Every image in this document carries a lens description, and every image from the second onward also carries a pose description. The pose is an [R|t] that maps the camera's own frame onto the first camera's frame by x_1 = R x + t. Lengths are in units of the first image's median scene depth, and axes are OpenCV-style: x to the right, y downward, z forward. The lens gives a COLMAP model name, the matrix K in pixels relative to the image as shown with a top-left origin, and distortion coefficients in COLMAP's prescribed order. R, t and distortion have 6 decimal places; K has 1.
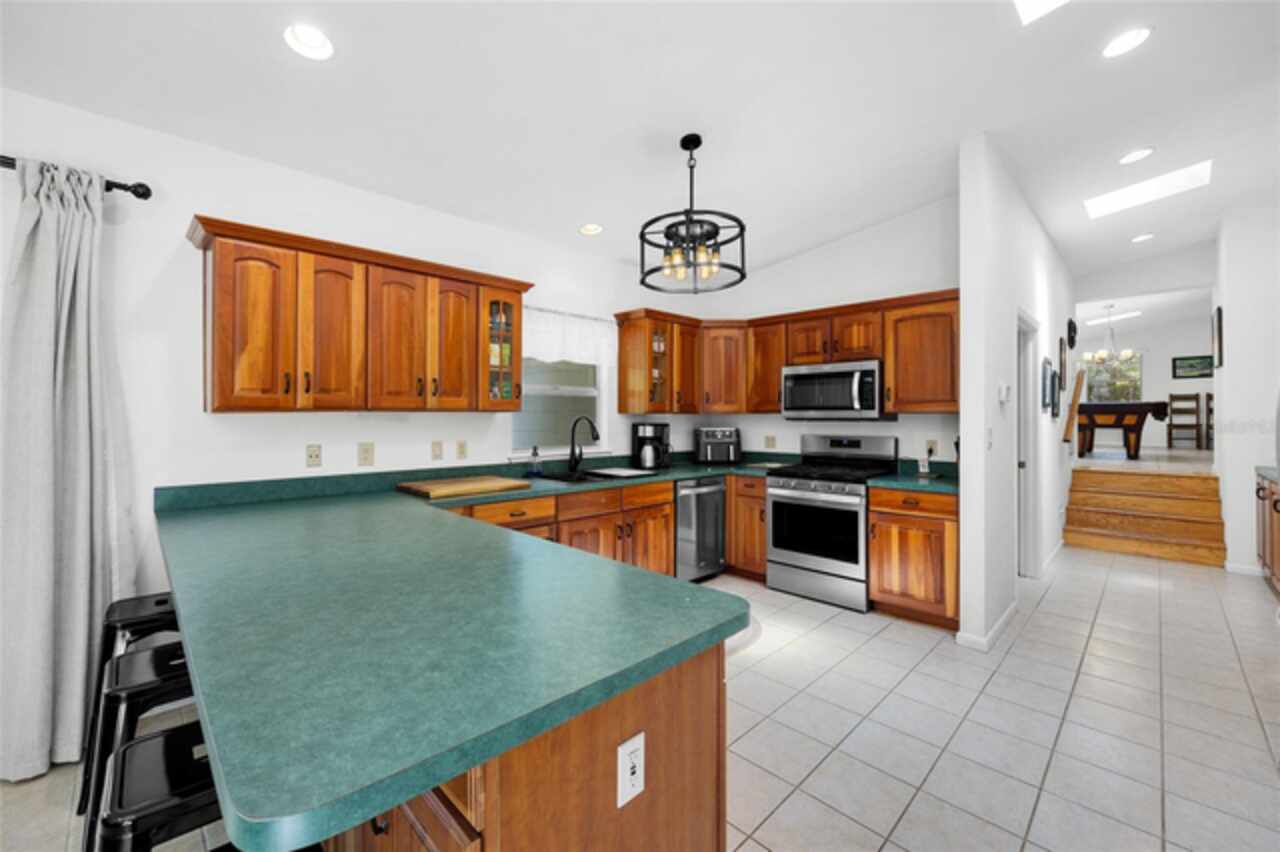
lens RADIAL K [[513.7, 0, 638.2], [0, 513.7, 417.4], [0, 0, 1]] dist [-0.000451, 0.001065]
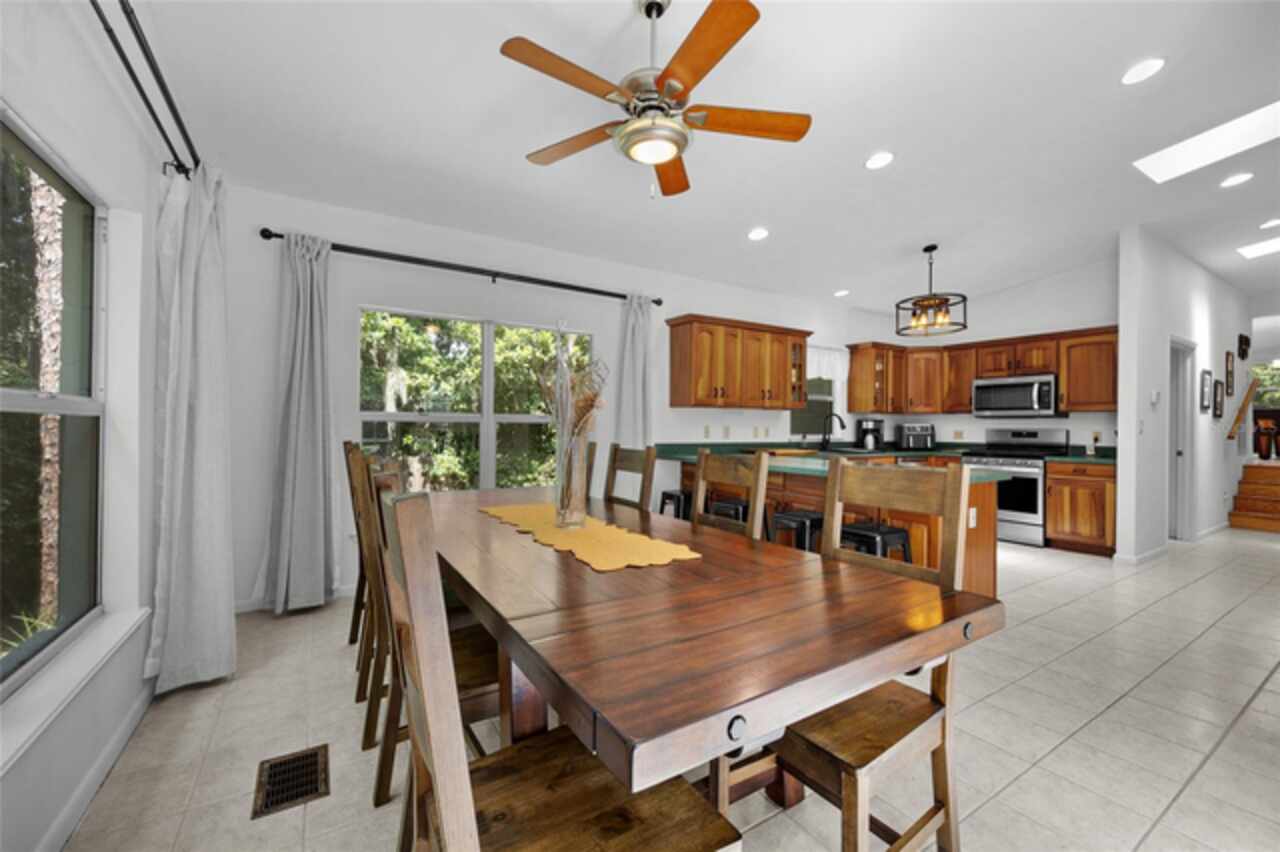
lens RADIAL K [[513.7, 0, 640.6], [0, 513.7, 428.5], [0, 0, 1]] dist [-0.000451, 0.001065]
pose [[0.976493, 0.008184, -0.215393, -0.331039], [-0.007858, 0.999966, 0.002370, 0.041975], [0.215406, -0.000622, 0.976524, -0.615865]]
